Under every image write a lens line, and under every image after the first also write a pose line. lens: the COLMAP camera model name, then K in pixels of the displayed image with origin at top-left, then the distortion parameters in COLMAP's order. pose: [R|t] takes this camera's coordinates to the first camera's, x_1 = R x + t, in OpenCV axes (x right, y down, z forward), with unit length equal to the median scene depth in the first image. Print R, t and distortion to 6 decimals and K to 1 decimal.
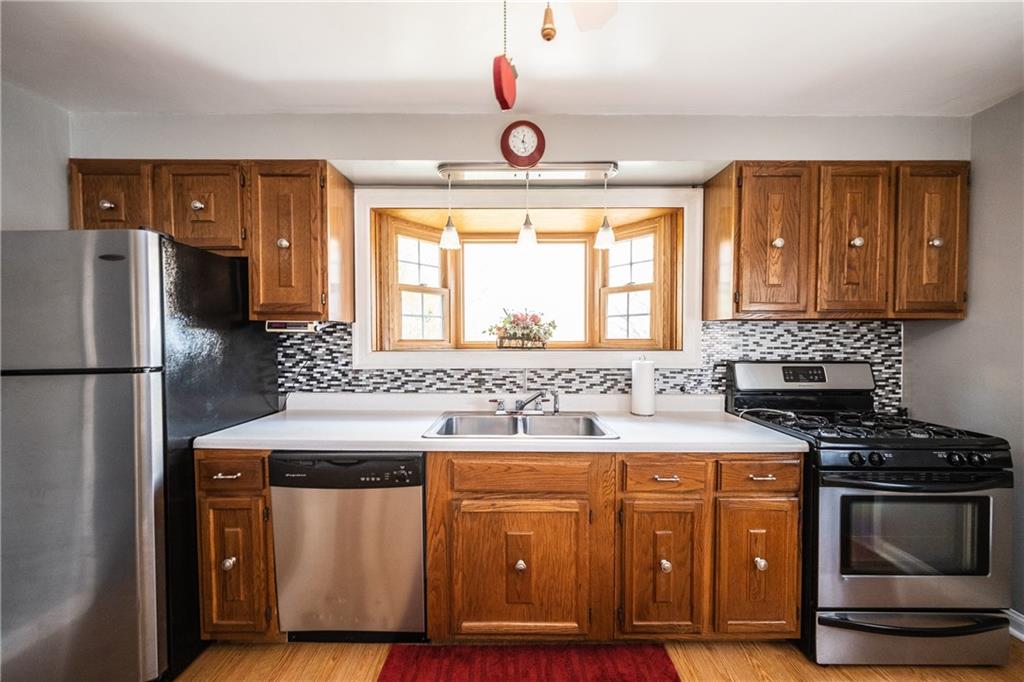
lens RADIAL K [[366.8, 0, 515.0], [0, 366.8, 344.7], [0, 0, 1]] dist [0.002348, -0.000174]
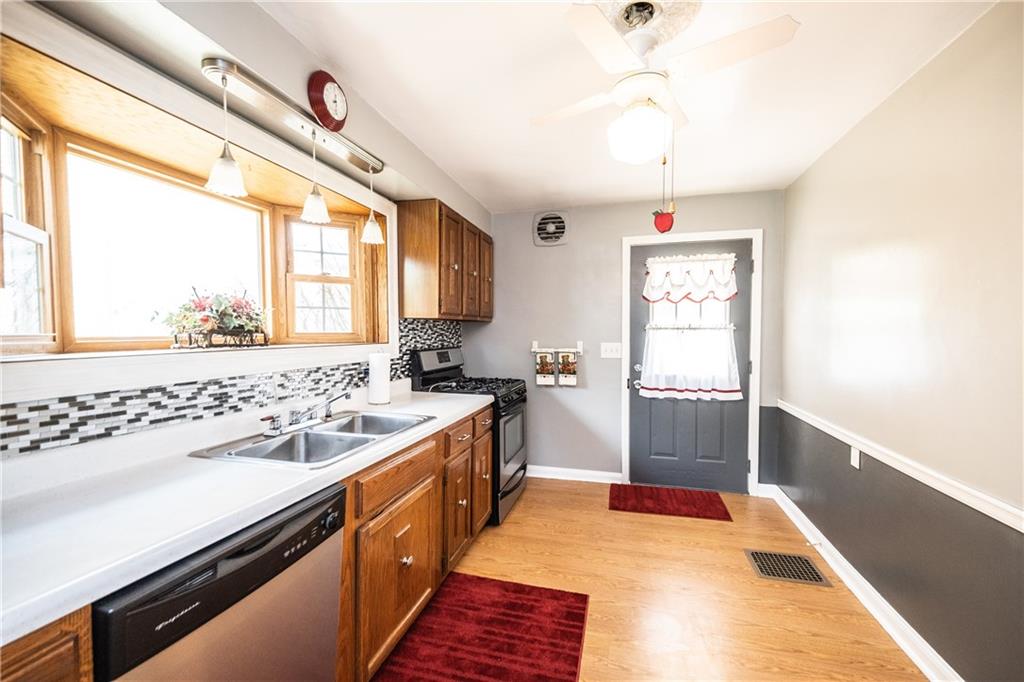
lens RADIAL K [[405.5, 0, 518.1], [0, 405.5, 343.3], [0, 0, 1]] dist [-0.002606, -0.000230]
pose [[0.276627, -0.027059, 0.960596, -0.648701], [0.018685, 0.999566, 0.022776, -0.004486], [-0.960796, 0.011649, 0.277013, 0.279814]]
